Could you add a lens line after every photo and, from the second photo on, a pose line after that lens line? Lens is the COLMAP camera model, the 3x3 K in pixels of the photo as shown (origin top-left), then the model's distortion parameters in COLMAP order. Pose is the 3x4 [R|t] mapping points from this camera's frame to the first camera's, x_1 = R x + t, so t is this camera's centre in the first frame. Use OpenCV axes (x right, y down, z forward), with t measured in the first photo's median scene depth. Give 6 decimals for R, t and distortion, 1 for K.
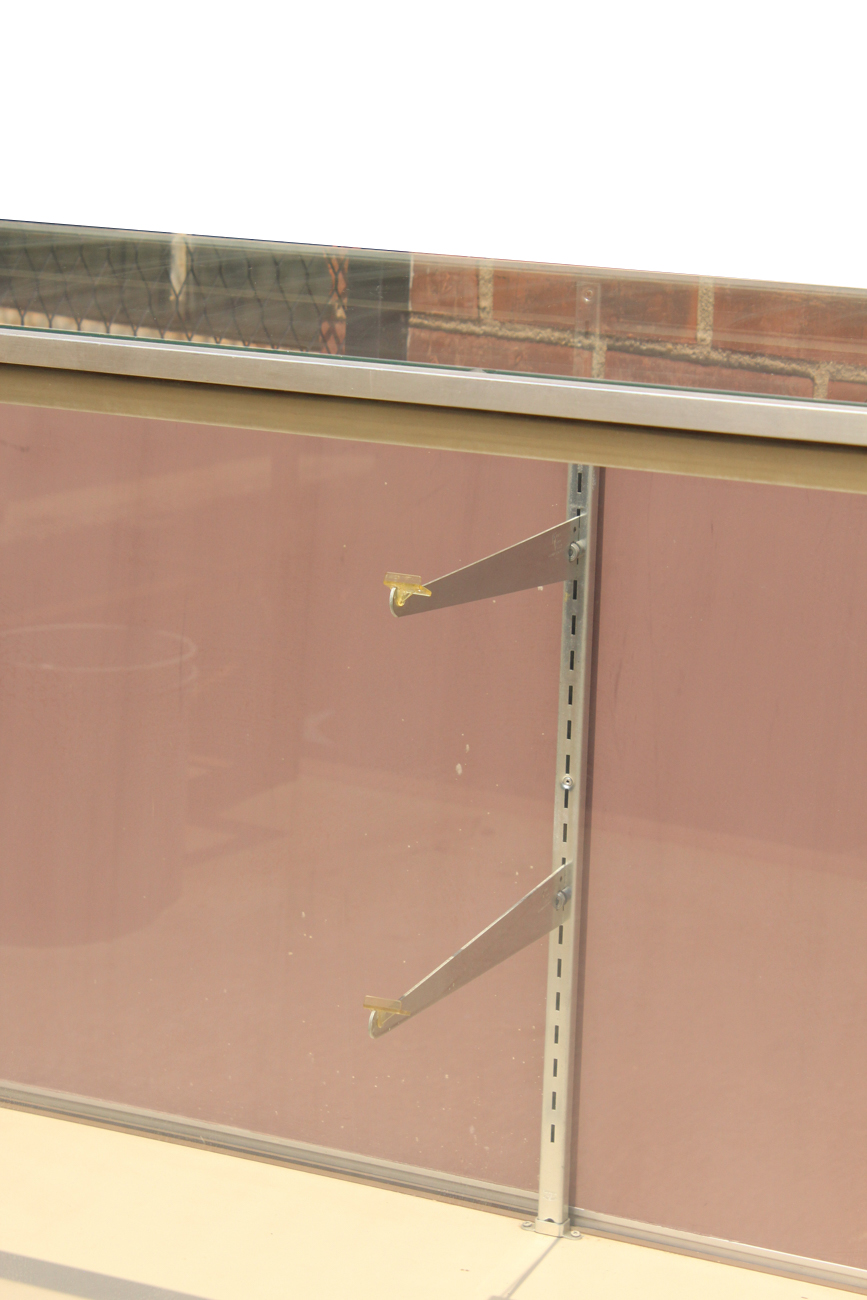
lens RADIAL K [[3284.6, 0, 433.5], [0, 3284.6, 650.0], [0, 0, 1]] dist [0.031188, 0.762252]
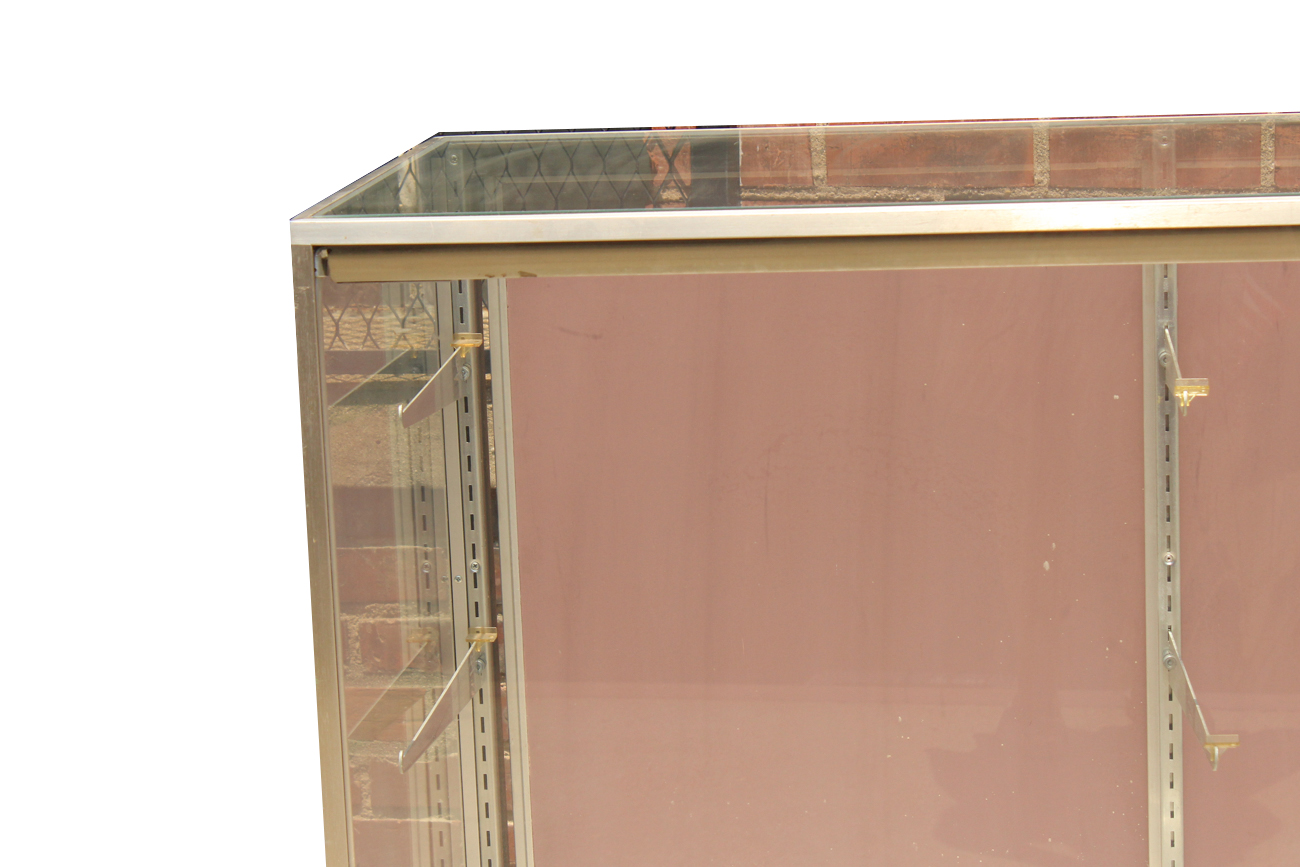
lens RADIAL K [[3284.6, 0, 650.0], [0, 3284.6, 433.5], [0, 0, 1]] dist [0.031188, 0.762252]
pose [[0.932322, -0.125448, 0.339174, -0.438406], [0.137014, 0.990516, -0.010271, -0.014280], [-0.334668, 0.056048, 0.940668, -0.025598]]
